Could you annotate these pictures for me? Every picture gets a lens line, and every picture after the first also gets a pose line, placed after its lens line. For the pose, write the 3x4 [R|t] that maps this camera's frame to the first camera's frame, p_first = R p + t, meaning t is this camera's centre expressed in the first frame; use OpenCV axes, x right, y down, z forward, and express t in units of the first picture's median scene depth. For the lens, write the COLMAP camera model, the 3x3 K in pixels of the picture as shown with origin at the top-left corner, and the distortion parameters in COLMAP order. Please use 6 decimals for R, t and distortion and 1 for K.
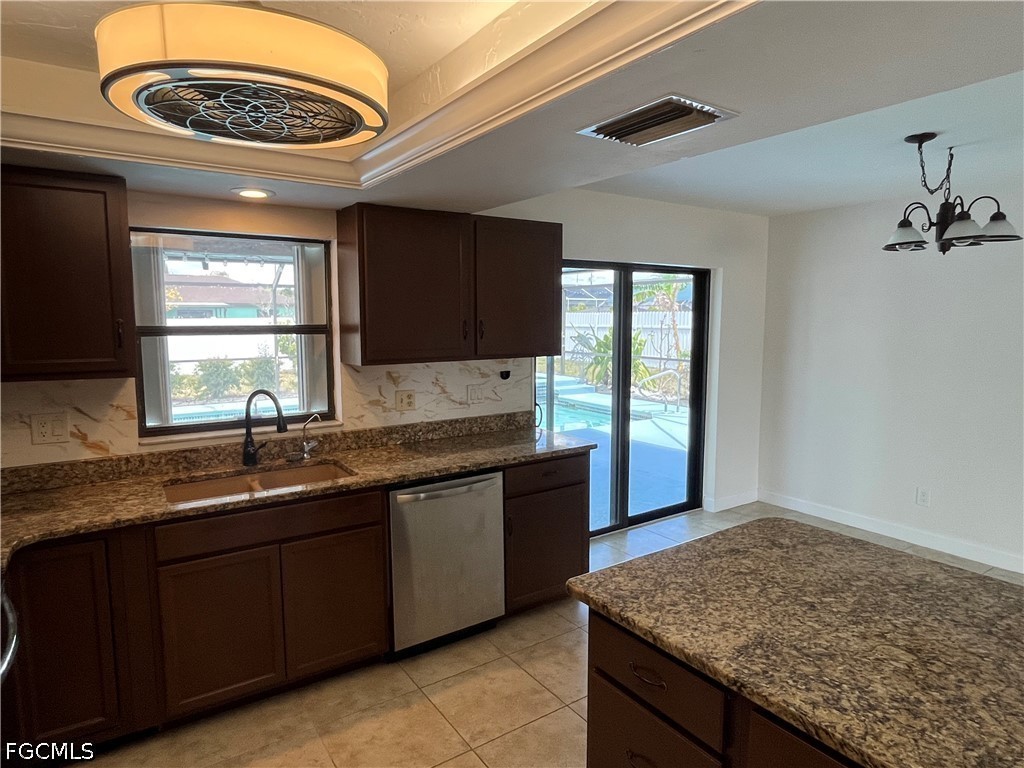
lens RADIAL K [[605.8, 0, 510.8], [0, 605.8, 380.9], [0, 0, 1]] dist [-0.002422, -0.000409]
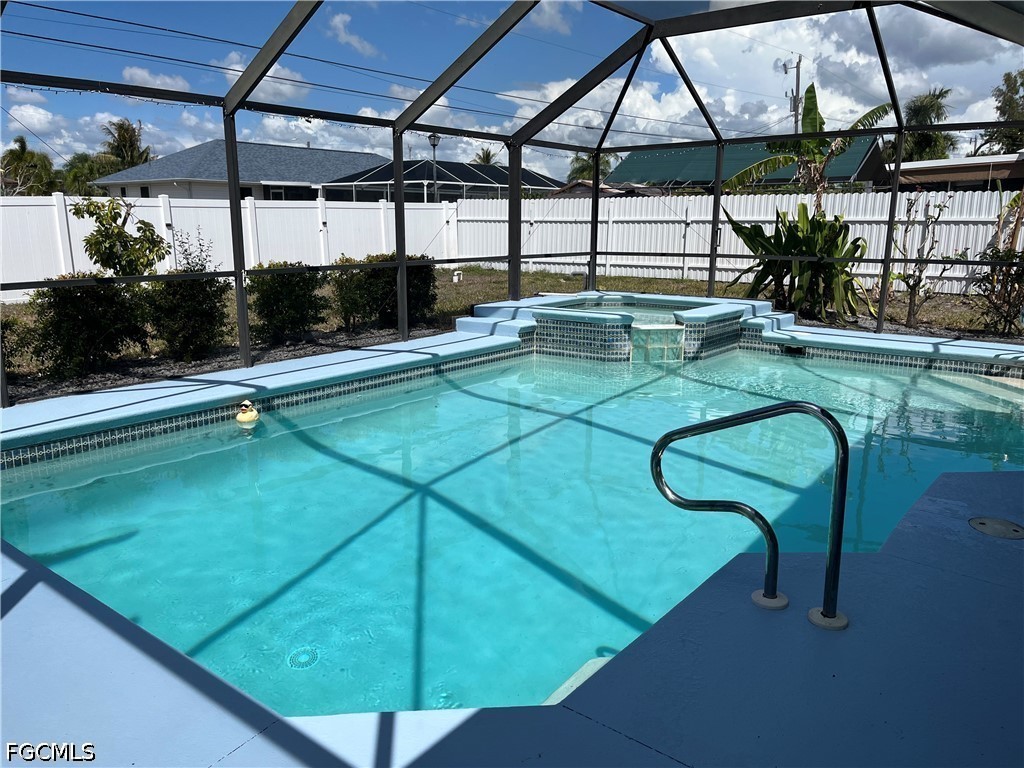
lens RADIAL K [[775.1, 0, 512.4], [0, 775.1, 390.5], [0, 0, 1]] dist [0.066804, -0.091040]
pose [[0.951248, -0.061935, 0.302145, -1.348930], [0.028352, 0.993042, 0.114298, -0.046336], [-0.307122, -0.100159, 0.946385, 1.391350]]
